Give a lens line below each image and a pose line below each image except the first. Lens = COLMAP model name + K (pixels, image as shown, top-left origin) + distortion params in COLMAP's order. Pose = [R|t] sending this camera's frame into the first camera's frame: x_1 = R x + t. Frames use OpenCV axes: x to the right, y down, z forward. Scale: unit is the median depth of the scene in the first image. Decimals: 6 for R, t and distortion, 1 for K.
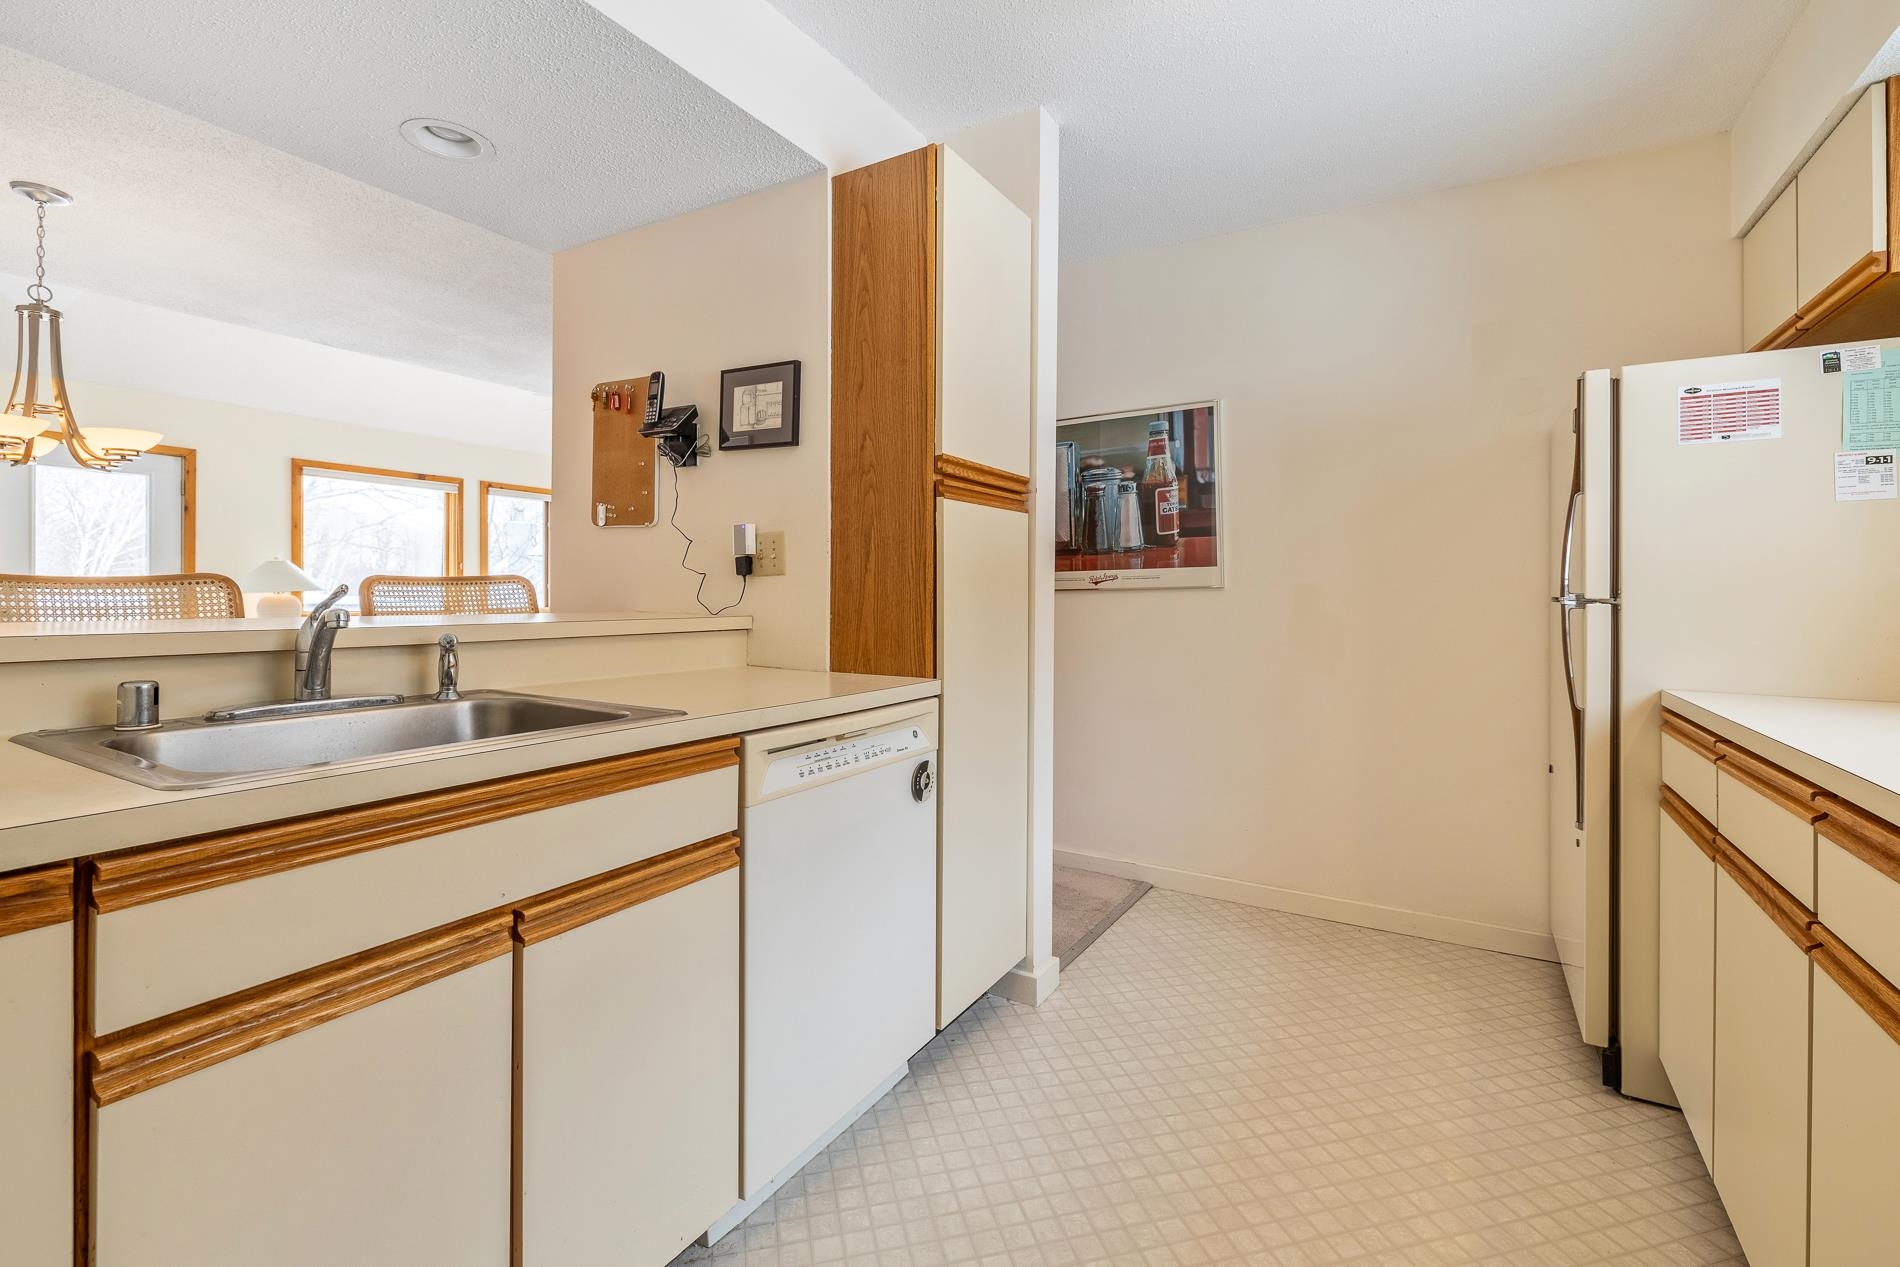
lens RADIAL K [[829.3, 0, 953.9], [0, 829.3, 591.1], [0, 0, 1]] dist [-0.002204, -0.000288]
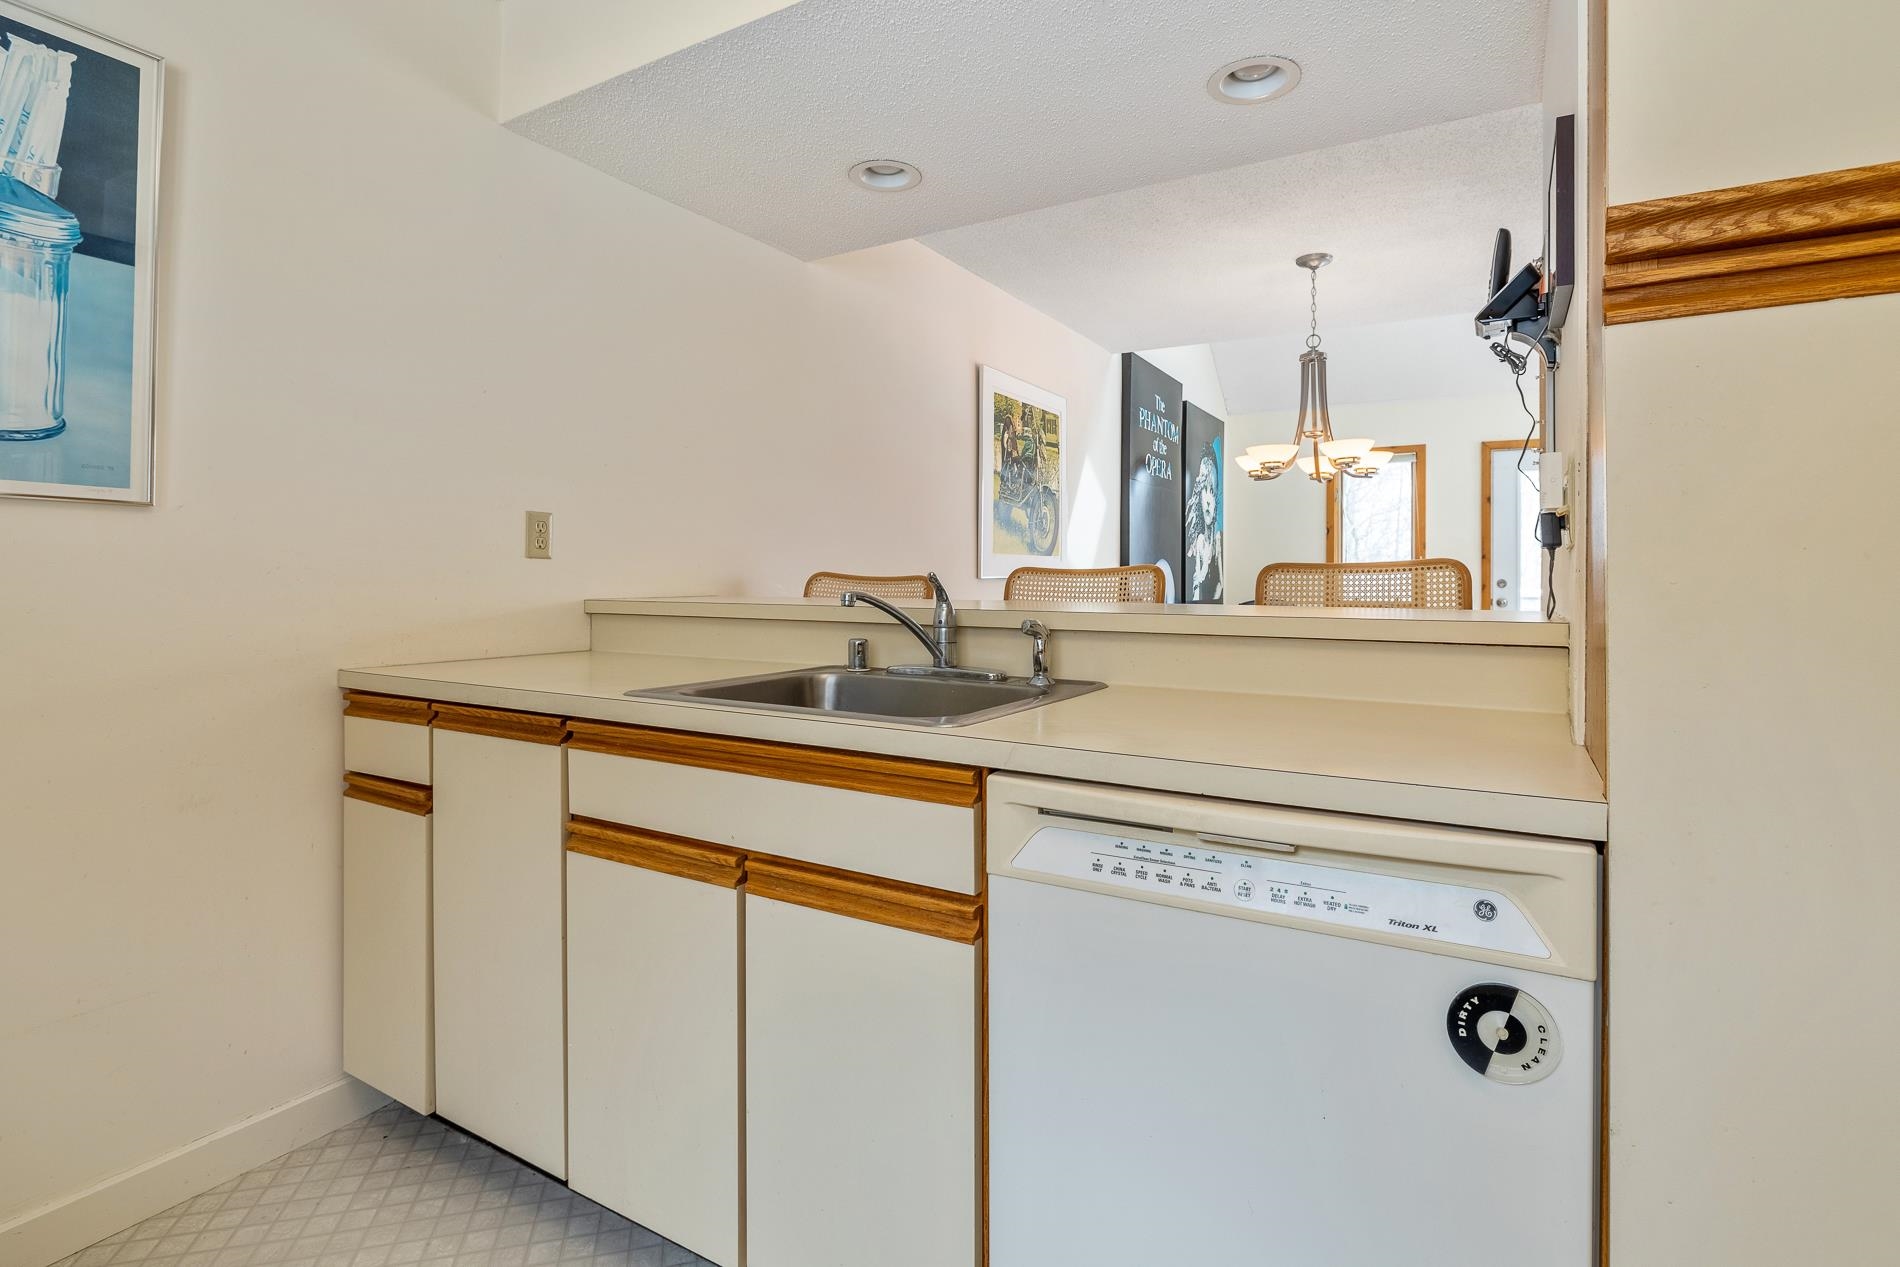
lens RADIAL K [[934.3, 0, 981.0], [0, 934.3, 579.9], [0, 0, 1]] dist [-0.019244, 0.001111]
pose [[0.002901, -0.006070, -0.999977, 0.421623], [0.000843, 0.999981, -0.006067, 0.006809], [0.999995, -0.000825, 0.002906, 0.733940]]
